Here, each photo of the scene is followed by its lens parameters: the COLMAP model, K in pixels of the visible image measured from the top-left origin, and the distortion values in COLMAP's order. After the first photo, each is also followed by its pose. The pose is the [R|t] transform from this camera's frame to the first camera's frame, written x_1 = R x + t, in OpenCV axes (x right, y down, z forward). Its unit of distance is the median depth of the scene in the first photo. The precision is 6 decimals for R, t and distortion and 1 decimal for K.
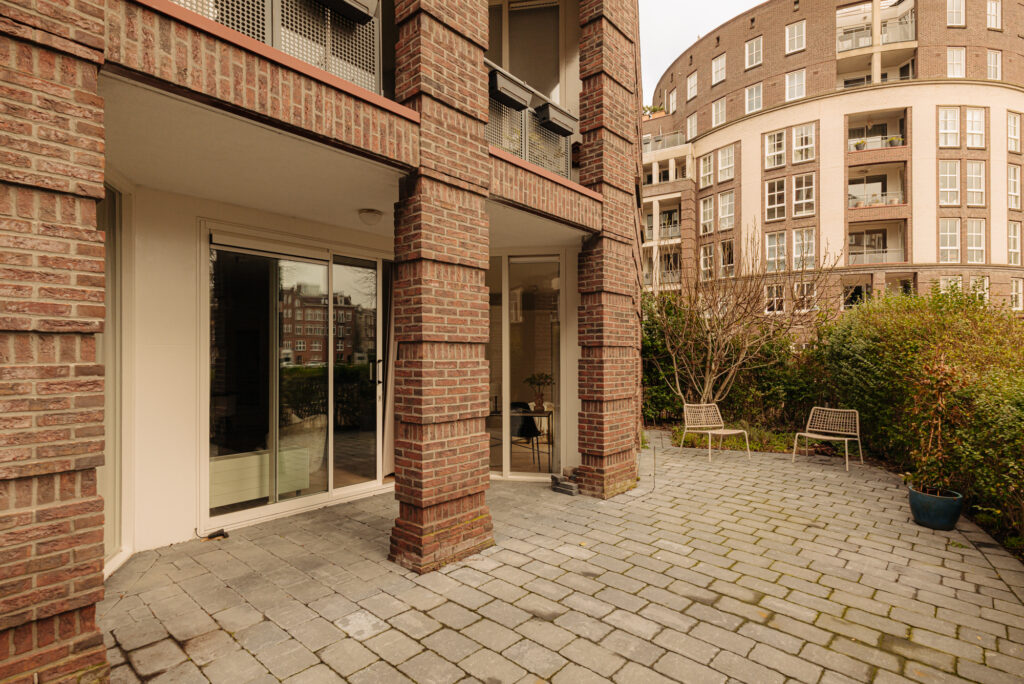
lens RADIAL K [[517.0, 0, 512.0], [0, 517.0, 342.0], [0, 0, 1]] dist [0.004735, -0.000062]
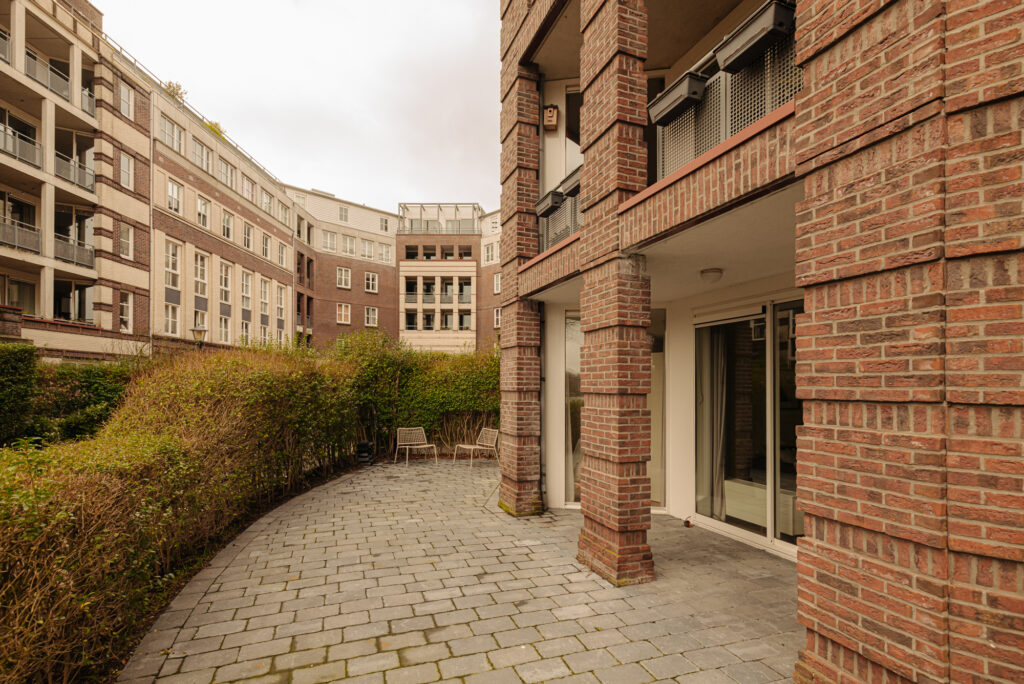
lens RADIAL K [[499.5, 0, 511.0], [0, 499.5, 380.6], [0, 0, 1]] dist [0.002430, 0.000226]
pose [[-0.482290, -0.018816, -0.875809, 1.088209], [0.009004, 0.999610, -0.026435, -0.000378], [0.875965, -0.020635, -0.481933, 1.478179]]
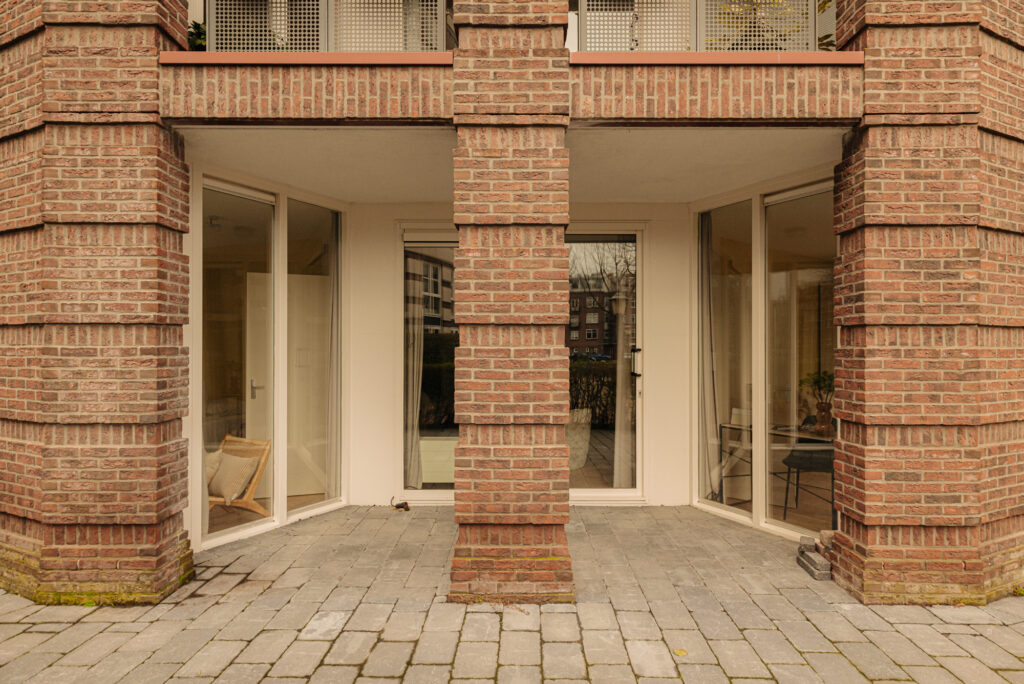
lens RADIAL K [[558.6, 0, 516.5], [0, 558.6, 337.6], [0, 0, 1]] dist [0.004360, 0.000680]
pose [[0.649877, -0.011388, -0.759954, 0.578288], [0.016948, 0.999856, -0.000490, 0.022636], [0.759850, -0.012561, 0.649977, 0.489928]]
